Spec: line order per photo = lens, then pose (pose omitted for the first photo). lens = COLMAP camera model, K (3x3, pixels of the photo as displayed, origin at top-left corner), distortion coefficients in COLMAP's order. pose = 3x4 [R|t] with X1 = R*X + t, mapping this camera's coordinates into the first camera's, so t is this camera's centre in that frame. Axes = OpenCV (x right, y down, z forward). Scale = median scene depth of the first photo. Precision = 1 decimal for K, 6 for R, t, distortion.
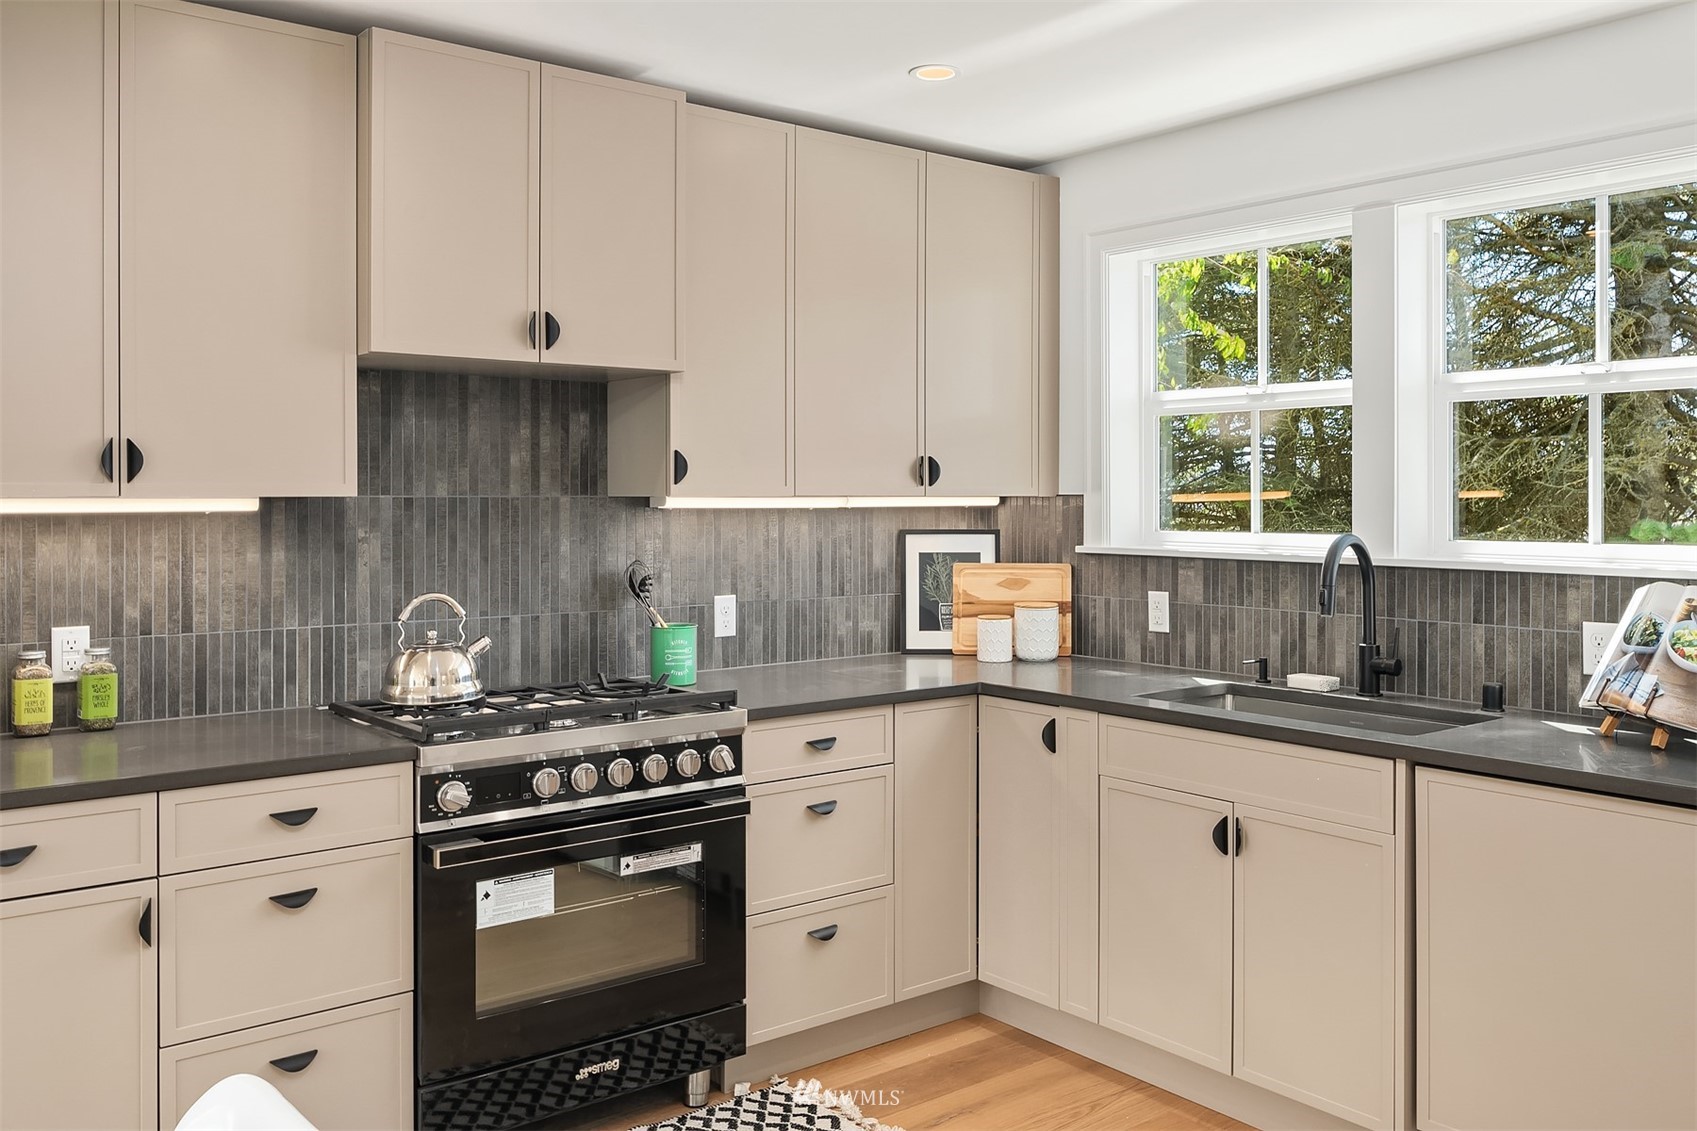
lens RADIAL K [[1398.1, 0, 848.9], [0, 1398.1, 503.8], [0, 0, 1]] dist [0.006870, -0.002133]
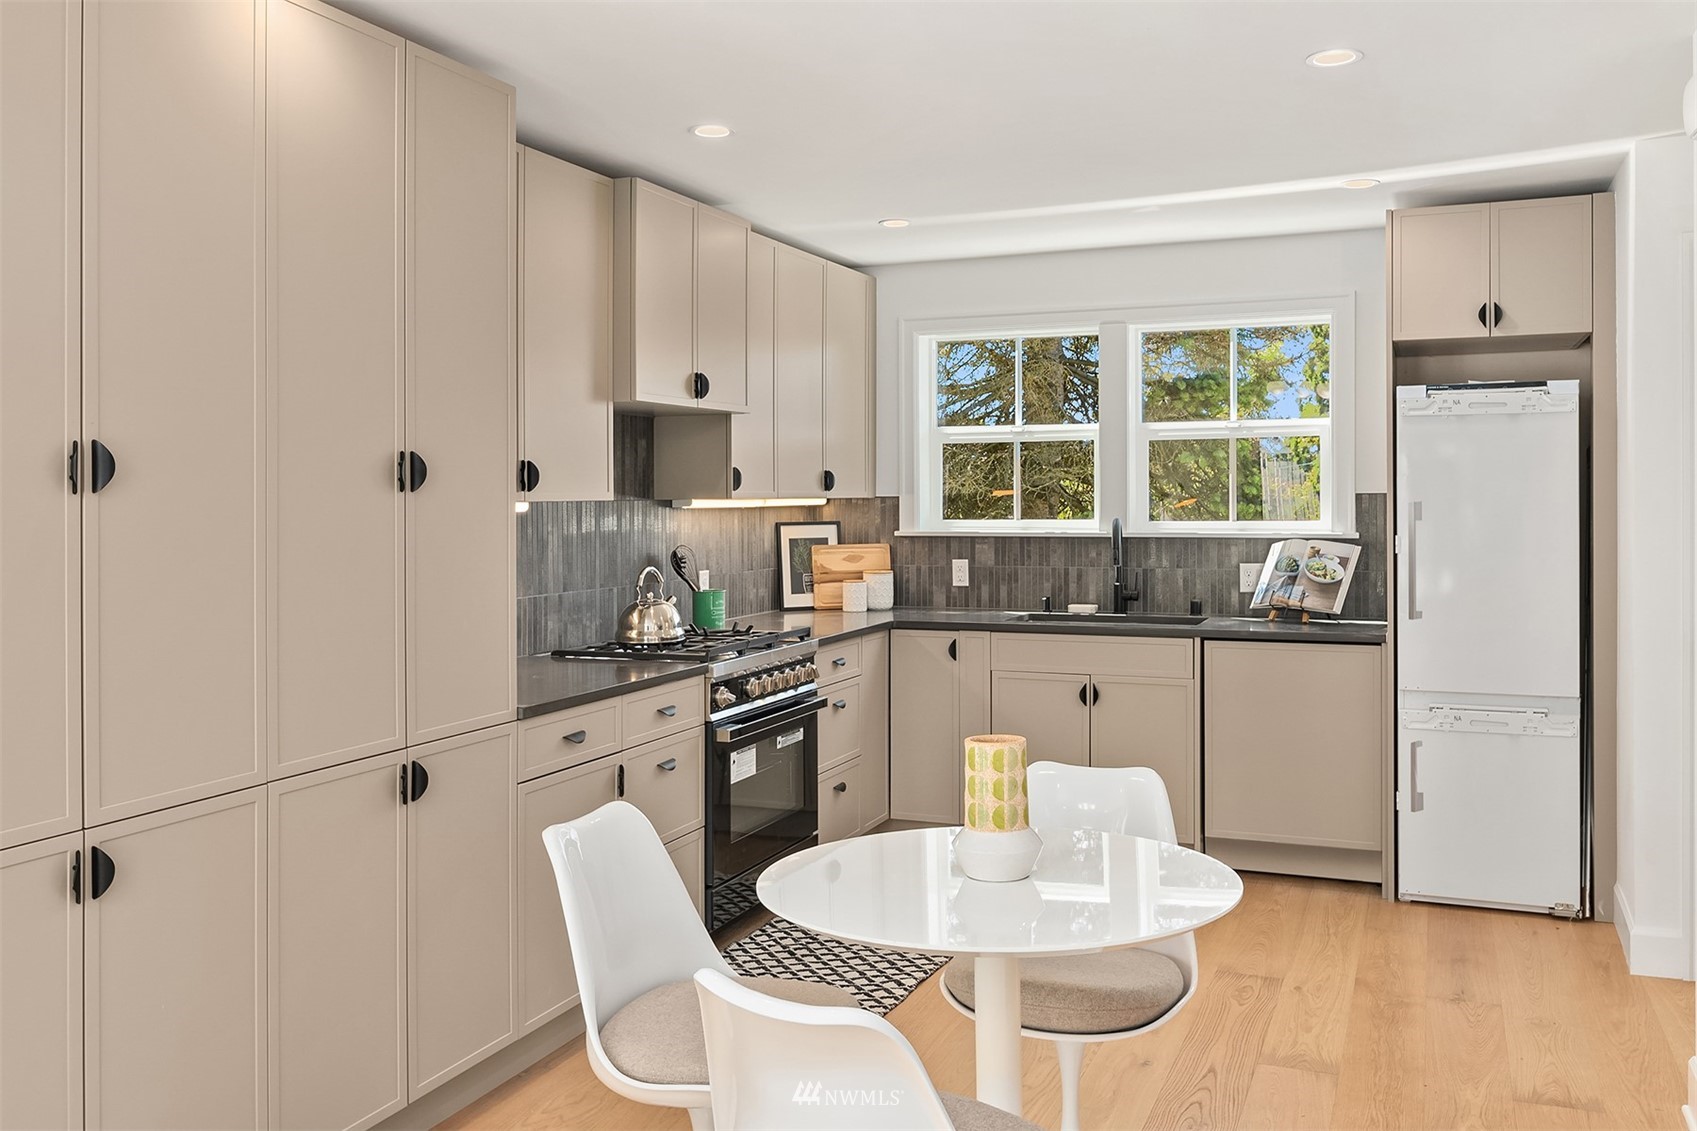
lens RADIAL K [[1398.1, 0, 848.9], [0, 1398.1, 503.8], [0, 0, 1]] dist [0.006870, -0.002133]
pose [[0.880205, -0.009864, 0.474491, -0.654225], [0.010389, 0.999945, 0.001515, -0.001389], [-0.474480, 0.003596, 0.880259, -0.301684]]
